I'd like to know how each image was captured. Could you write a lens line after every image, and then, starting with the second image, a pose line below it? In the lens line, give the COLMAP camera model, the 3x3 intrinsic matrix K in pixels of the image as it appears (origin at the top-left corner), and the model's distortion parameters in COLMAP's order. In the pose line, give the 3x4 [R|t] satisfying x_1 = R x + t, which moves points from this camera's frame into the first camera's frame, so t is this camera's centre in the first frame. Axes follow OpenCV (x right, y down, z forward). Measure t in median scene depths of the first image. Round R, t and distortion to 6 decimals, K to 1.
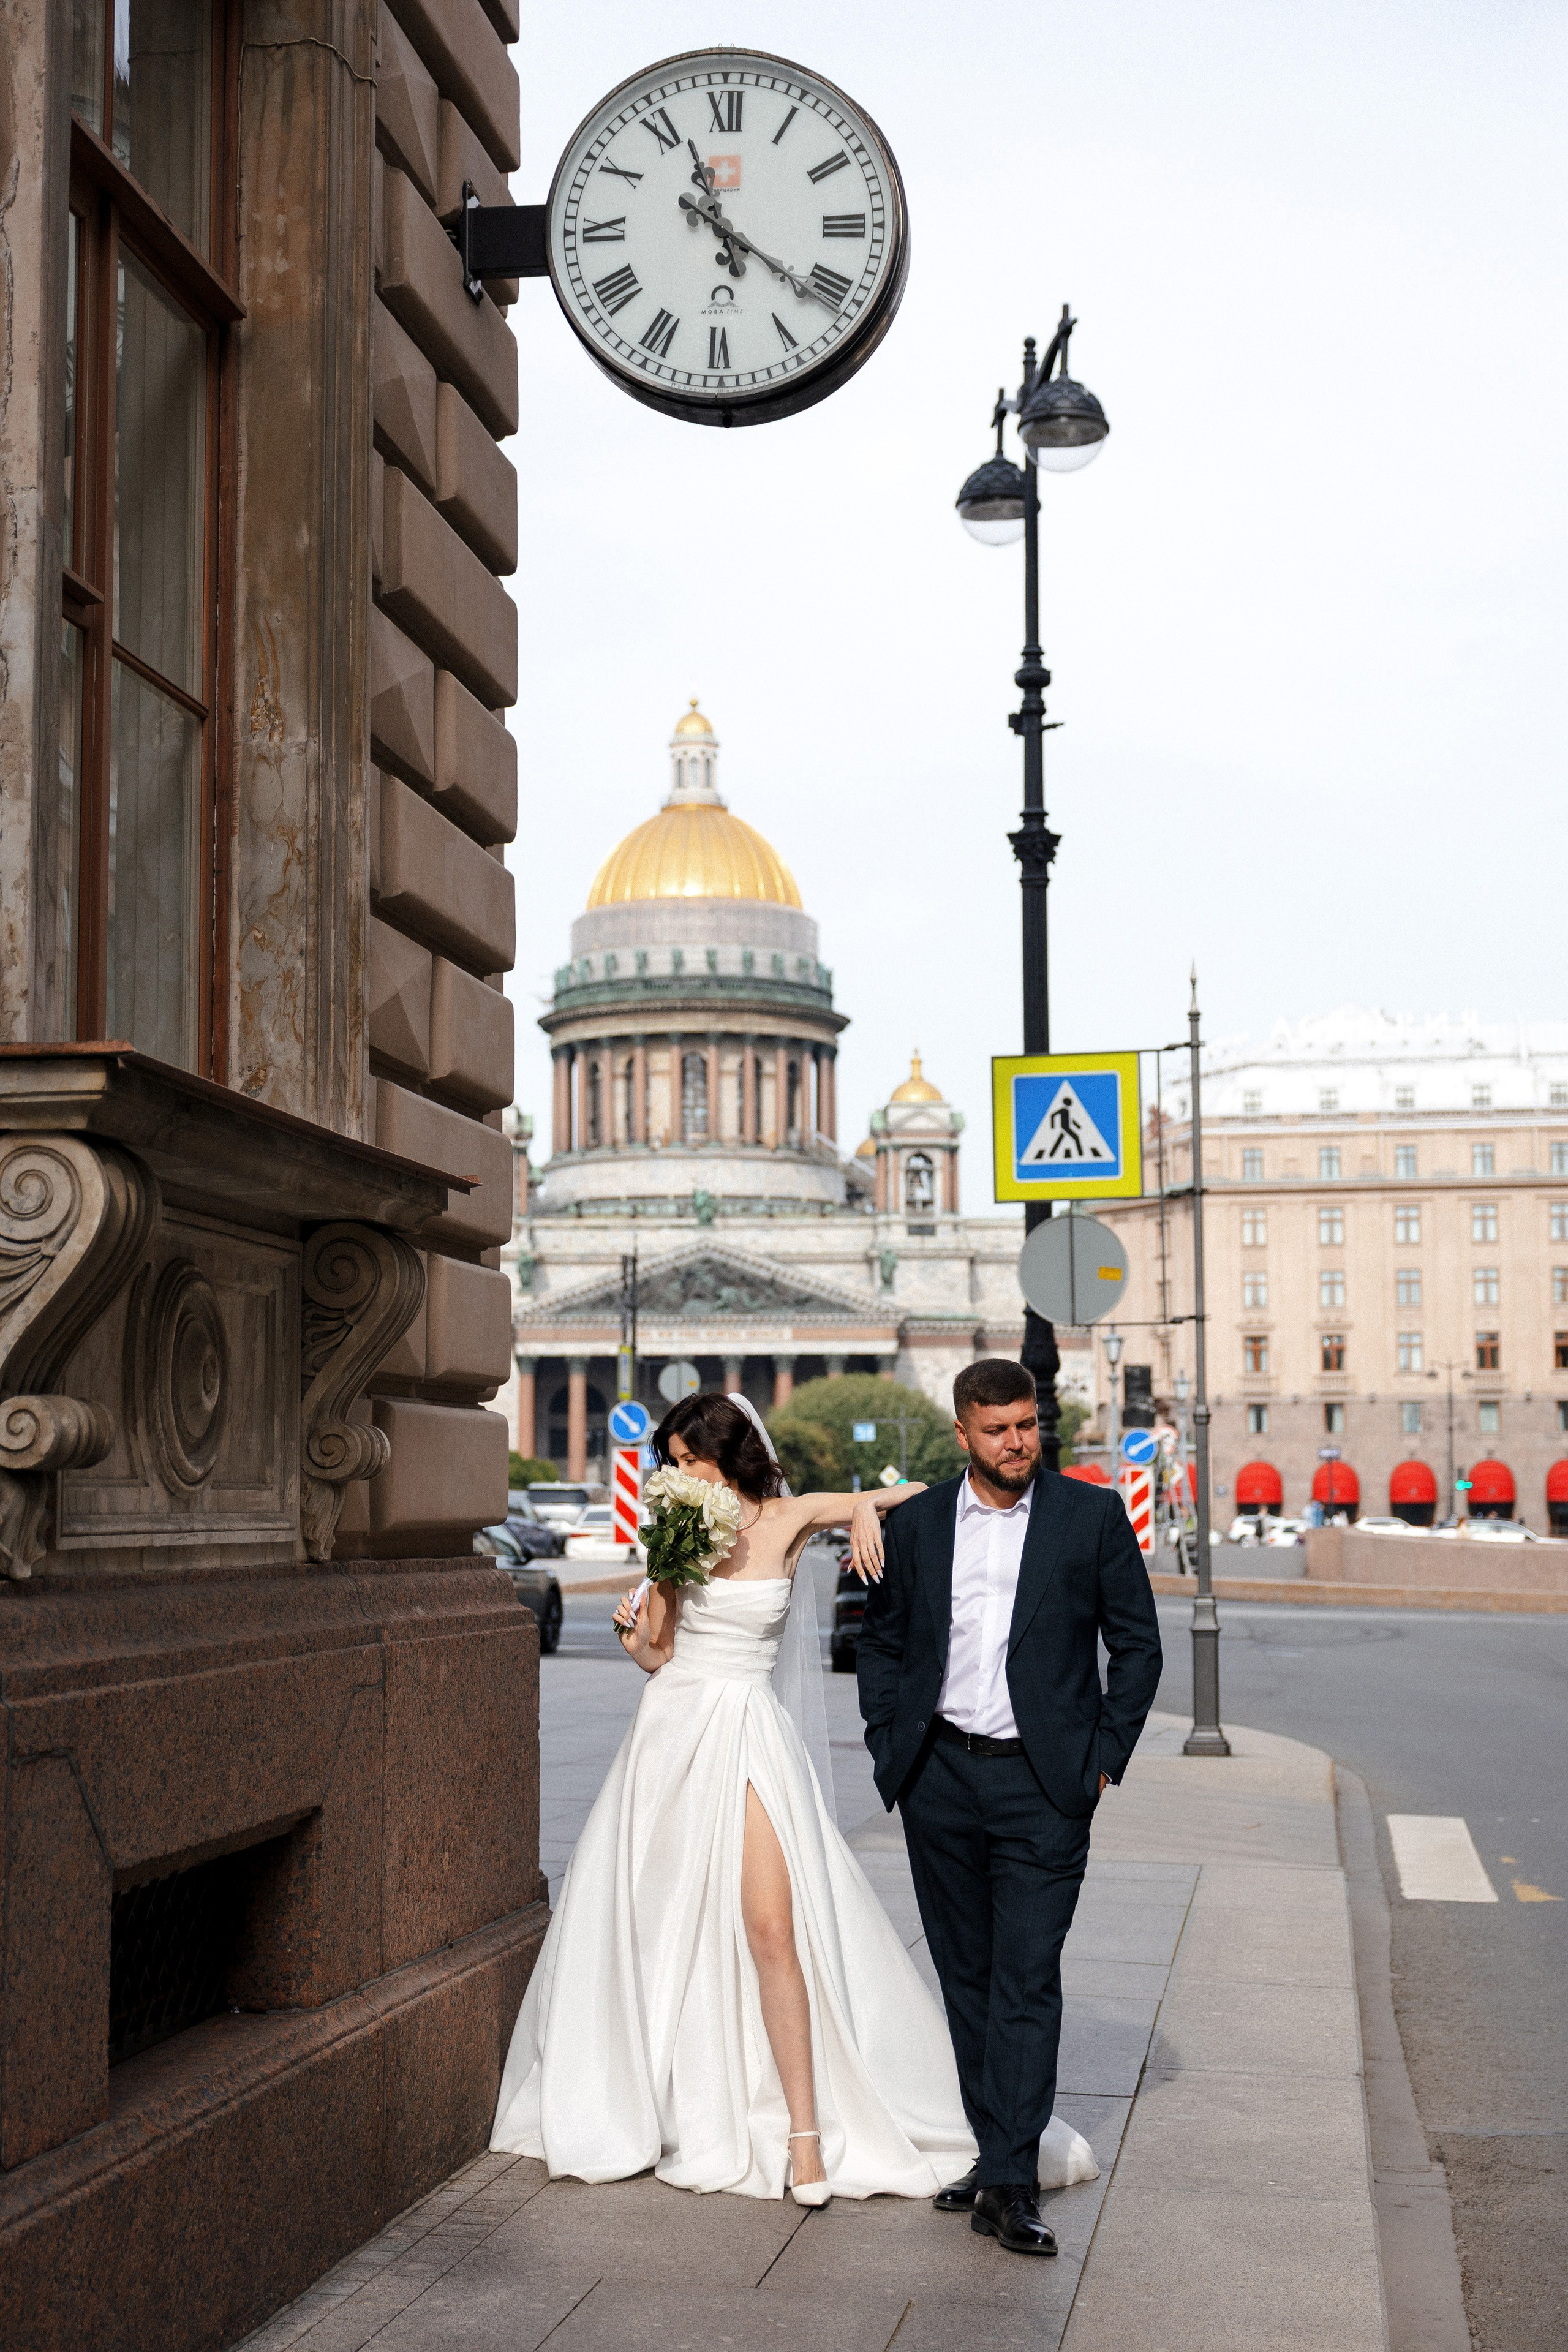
lens RADIAL K [[3759.6, 0, 752.1], [0, 3759.6, 1070.1], [0, 0, 1]] dist [-0.032531, -0.166642]
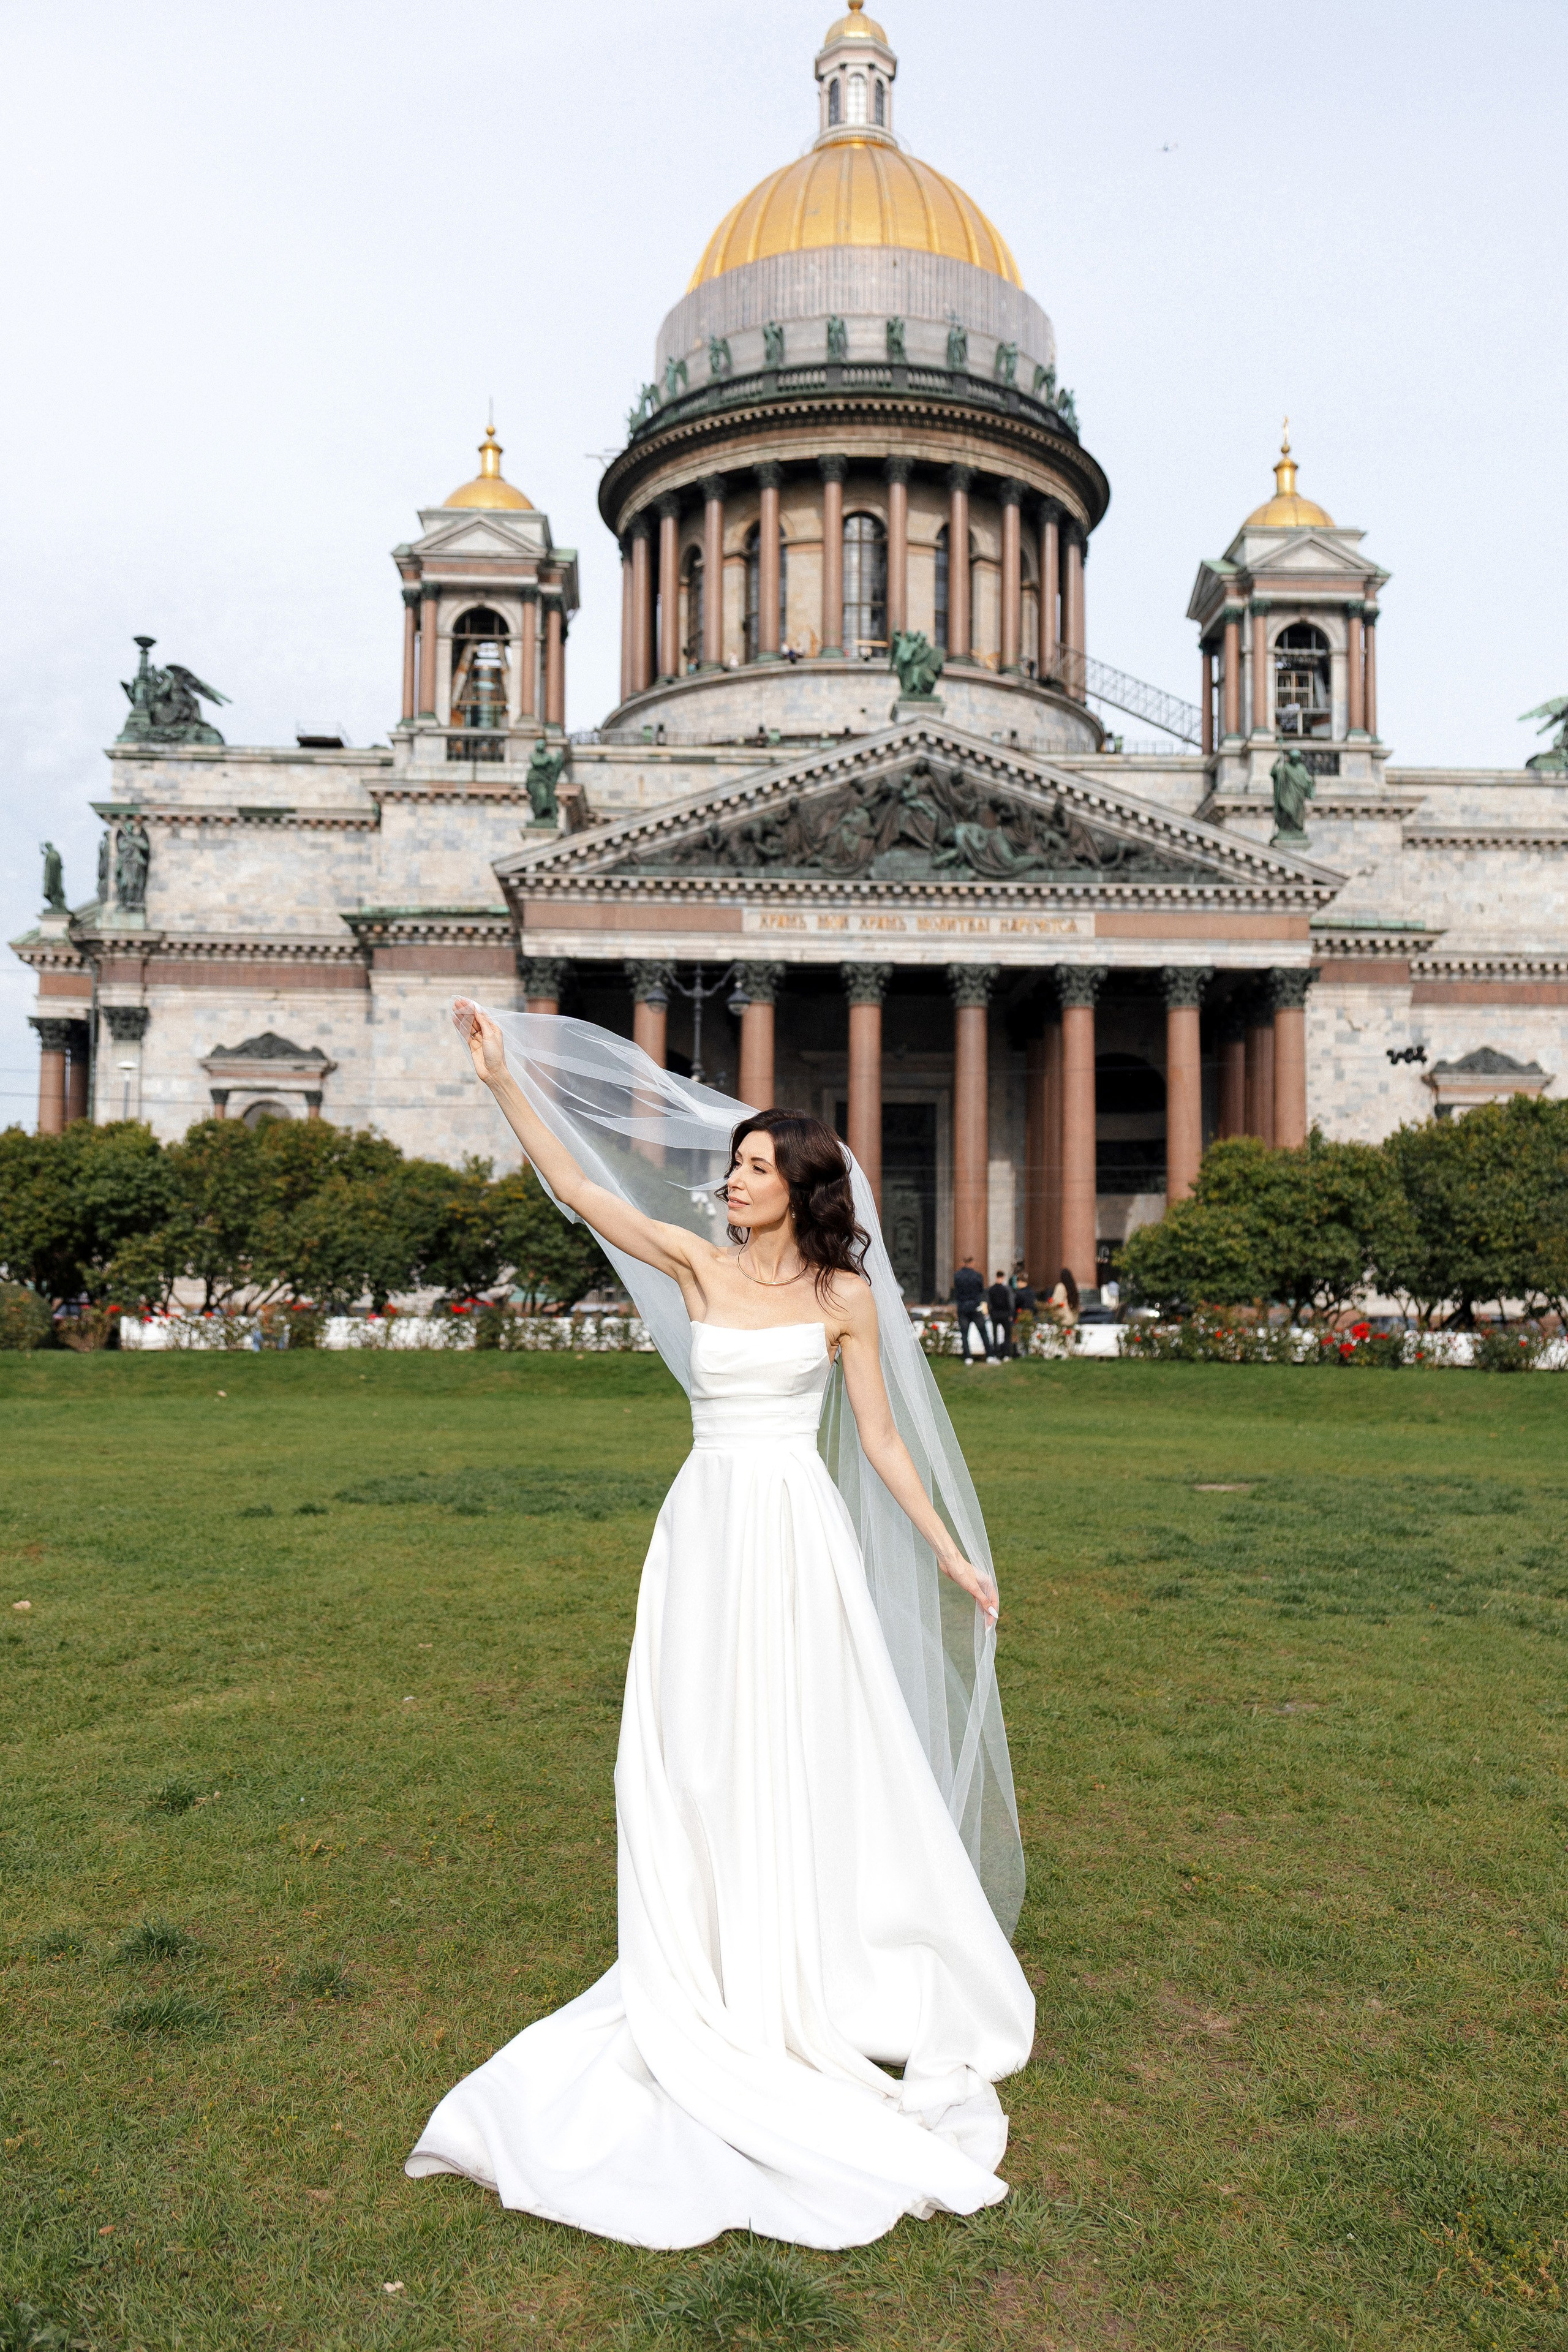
lens RADIAL K [[2030.7, 0, 787.6], [0, 2030.7, 1188.4], [0, 0, 1]] dist [0.030314, -0.009337]
pose [[0.999852, 0.015398, 0.007730, -0.027898], [-0.015871, 0.997731, 0.065434, 0.080323], [-0.006705, -0.065547, 0.997827, 0.678789]]
